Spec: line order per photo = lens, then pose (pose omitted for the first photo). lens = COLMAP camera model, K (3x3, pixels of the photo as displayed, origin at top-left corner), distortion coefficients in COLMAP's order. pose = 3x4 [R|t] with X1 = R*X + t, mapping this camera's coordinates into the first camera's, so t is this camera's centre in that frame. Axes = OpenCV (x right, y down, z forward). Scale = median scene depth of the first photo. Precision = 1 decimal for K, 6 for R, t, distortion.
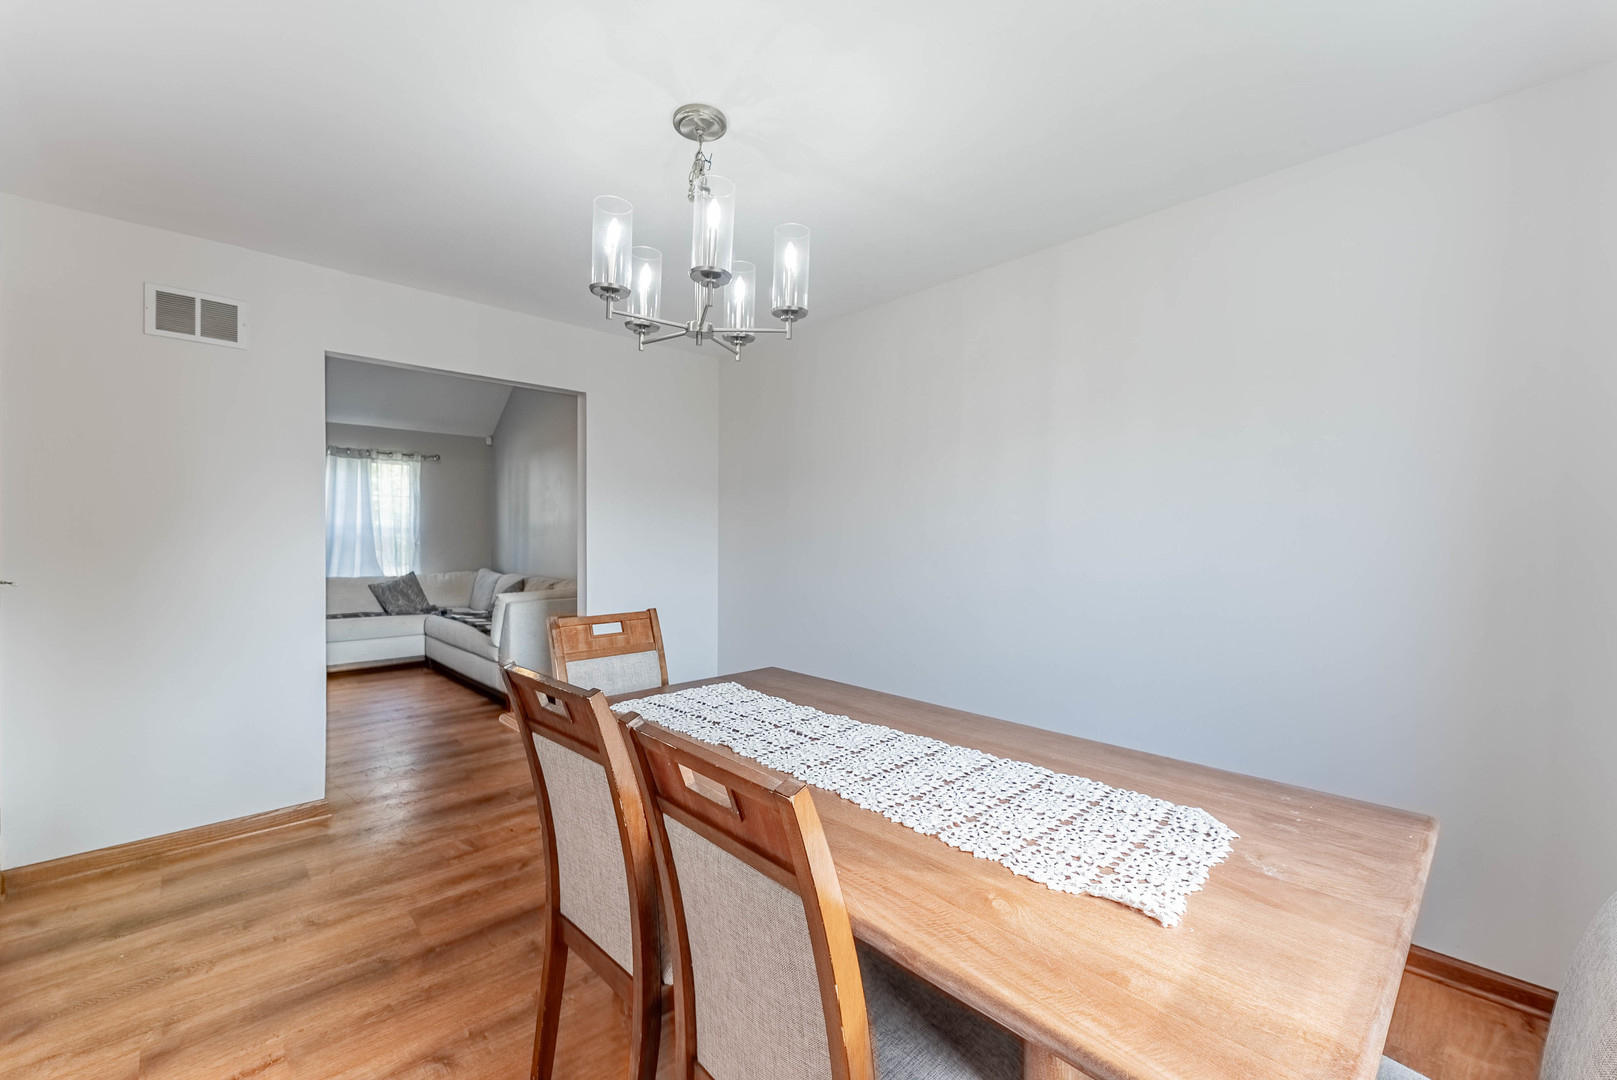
lens RADIAL K [[685.0, 0, 816.4], [0, 685.0, 548.3], [0, 0, 1]] dist [-0.011639, 0.000626]
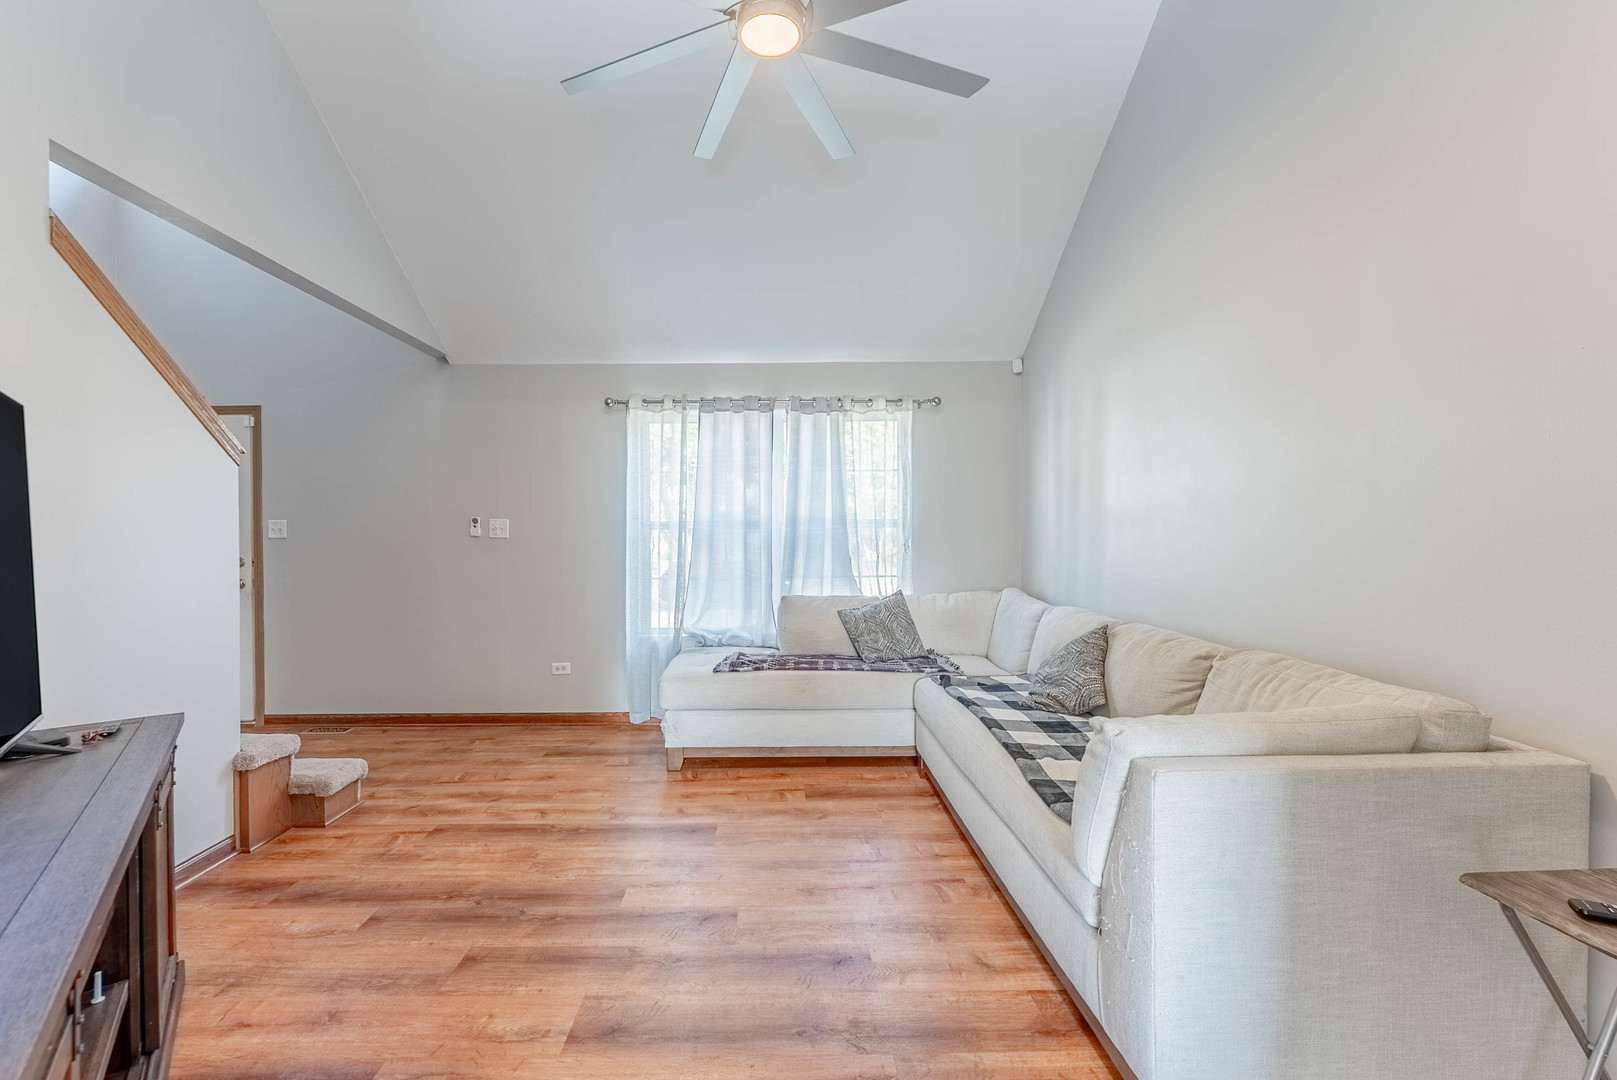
lens RADIAL K [[685.0, 0, 805.6], [0, 685.0, 544.7], [0, 0, 1]] dist [-0.011639, 0.000626]
pose [[0.760788, 0.002029, -0.648997, -0.263514], [-0.000156, 0.999996, 0.002943, -0.008941], [0.649000, -0.002138, 0.760785, 0.487969]]
